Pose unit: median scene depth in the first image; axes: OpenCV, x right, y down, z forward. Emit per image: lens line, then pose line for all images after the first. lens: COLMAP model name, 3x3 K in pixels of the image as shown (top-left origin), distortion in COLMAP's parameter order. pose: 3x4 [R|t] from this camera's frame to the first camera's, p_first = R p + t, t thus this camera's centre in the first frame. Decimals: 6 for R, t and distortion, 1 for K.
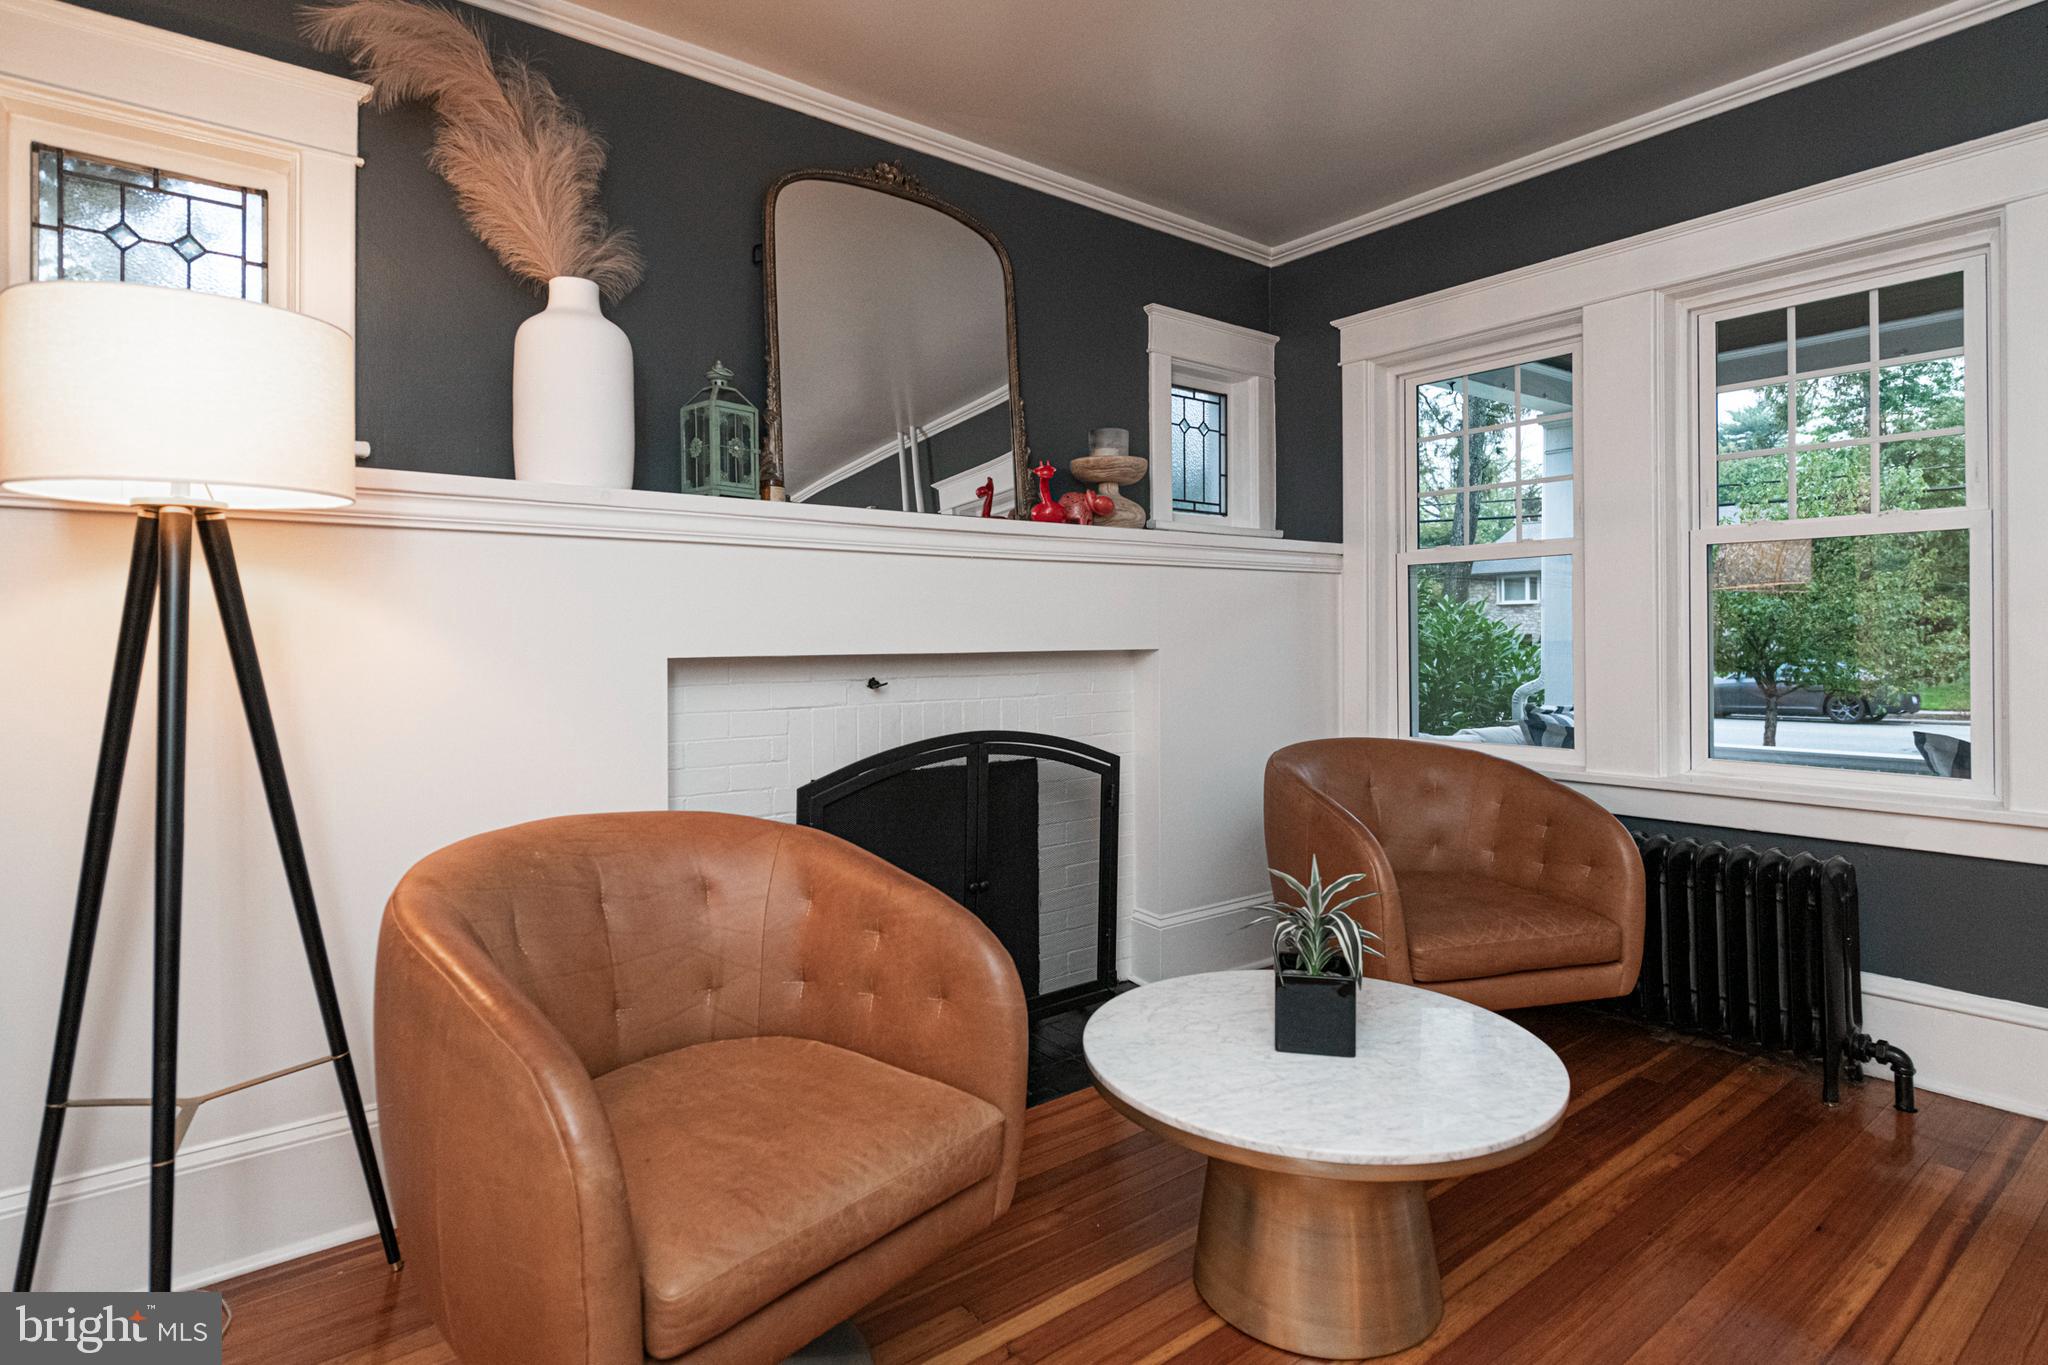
lens RADIAL K [[1081.3, 0, 1025.5], [0, 1081.3, 617.9], [0, 0, 1]] dist [-0.005773, -0.000452]
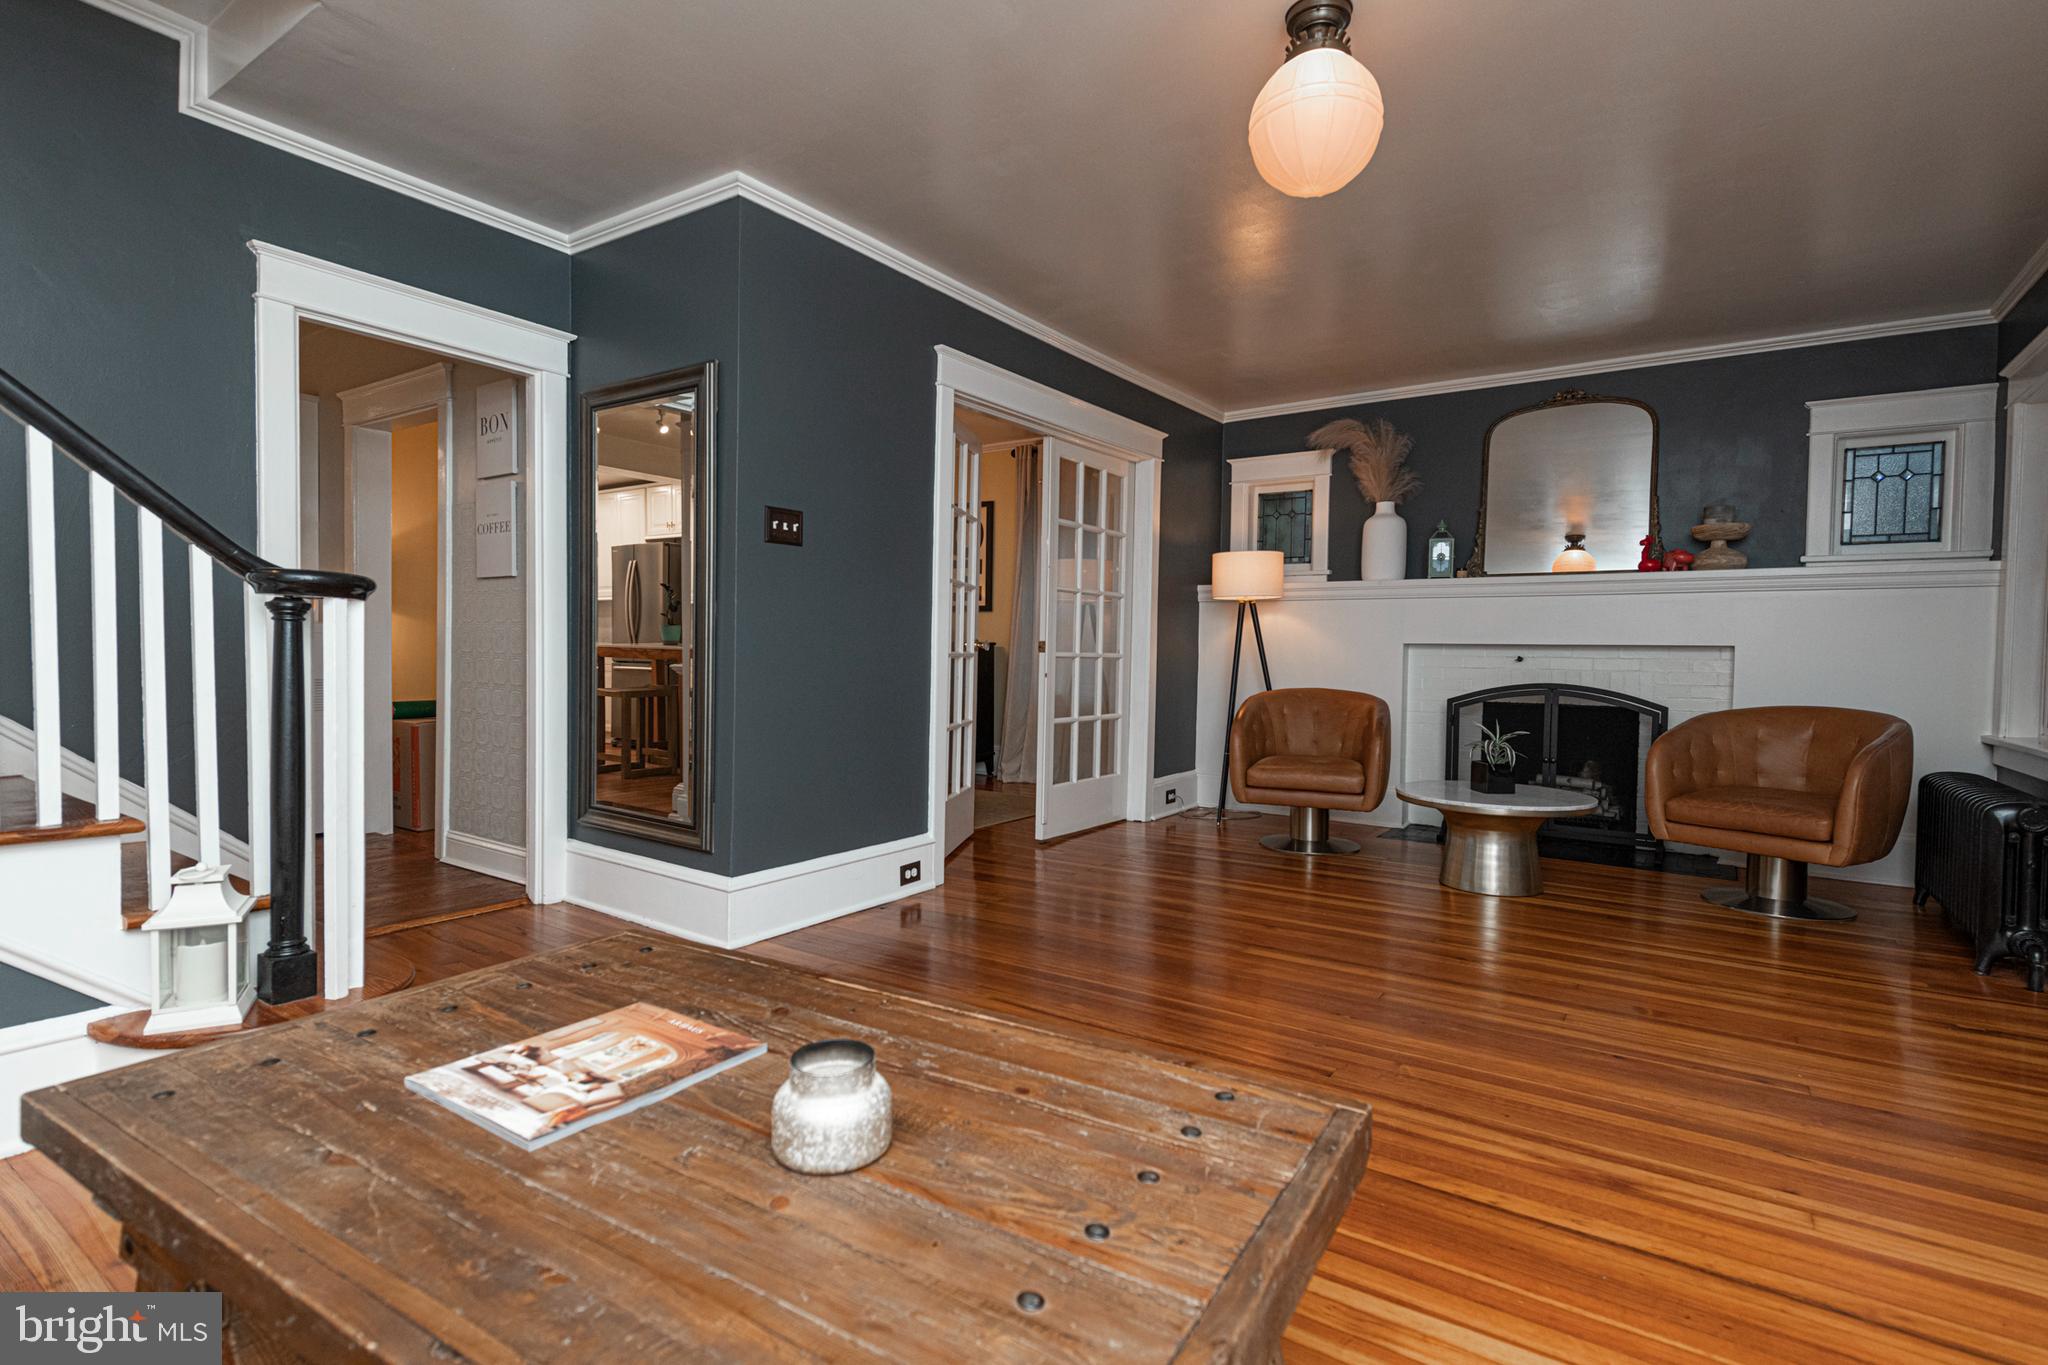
lens RADIAL K [[1003.8, 0, 1021.0], [0, 1003.8, 679.6], [0, 0, 1]] dist [-0.000904, -0.000103]
pose [[0.282717, 0.032671, -0.958647, 1.576924], [0.002343, 0.999393, 0.034751, 0.033631], [0.959201, -0.012070, 0.282469, -0.517474]]
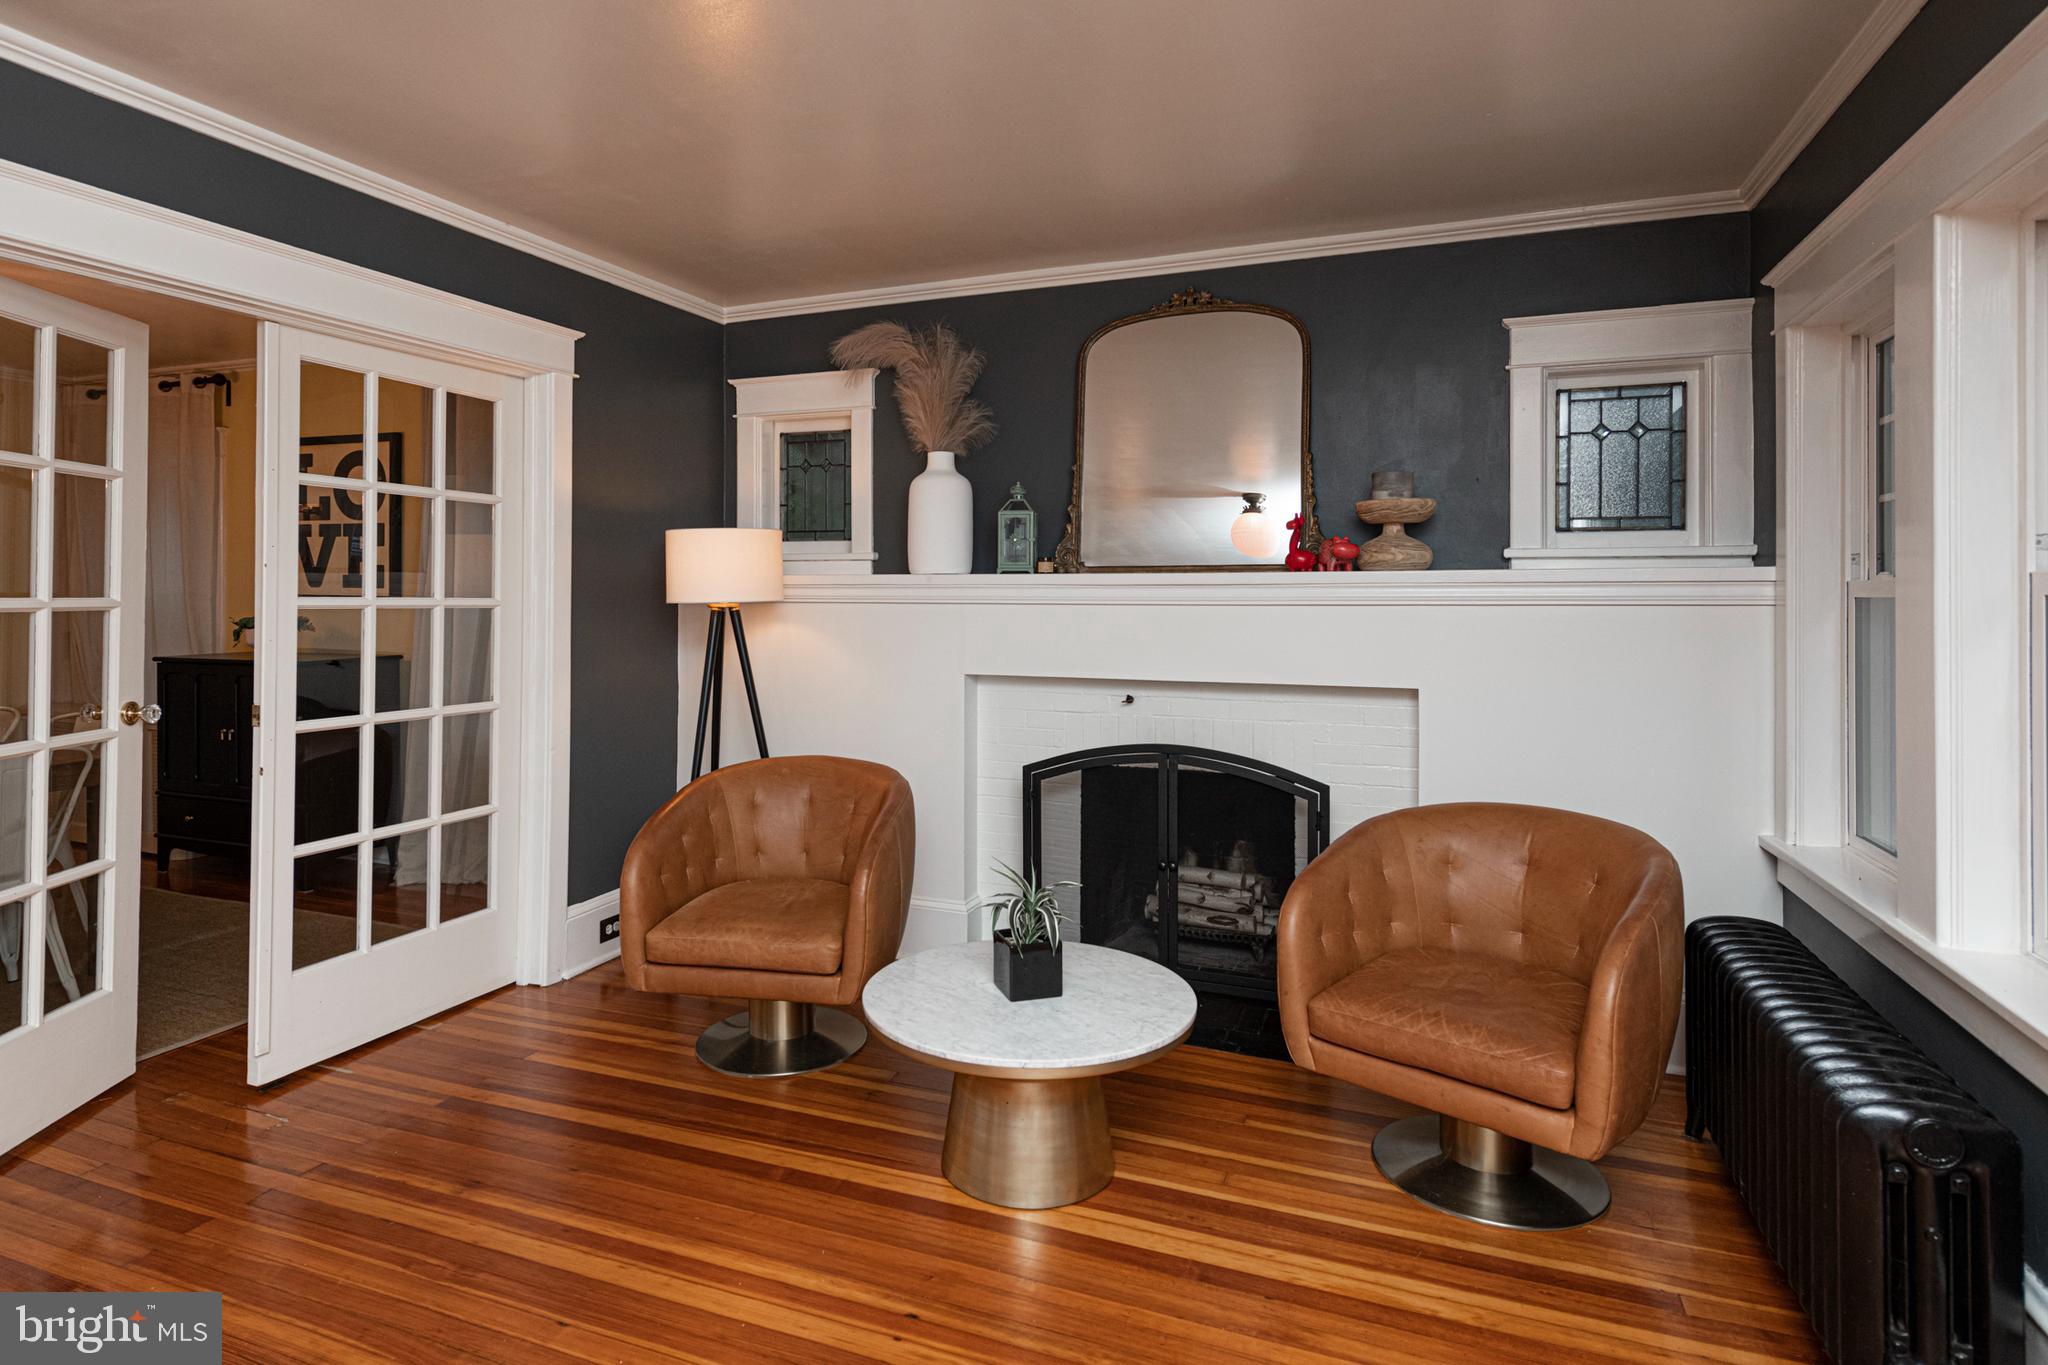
lens RADIAL K [[1101.7, 0, 1003.1], [0, 1101.7, 592.3], [0, 0, 1]] dist [0.017521, -0.001774]
pose [[0.495391, 0.000956, -0.868670, 1.064491], [0.012562, 0.999887, 0.008265, -0.094733], [0.868579, -0.015006, 0.495323, 0.197031]]
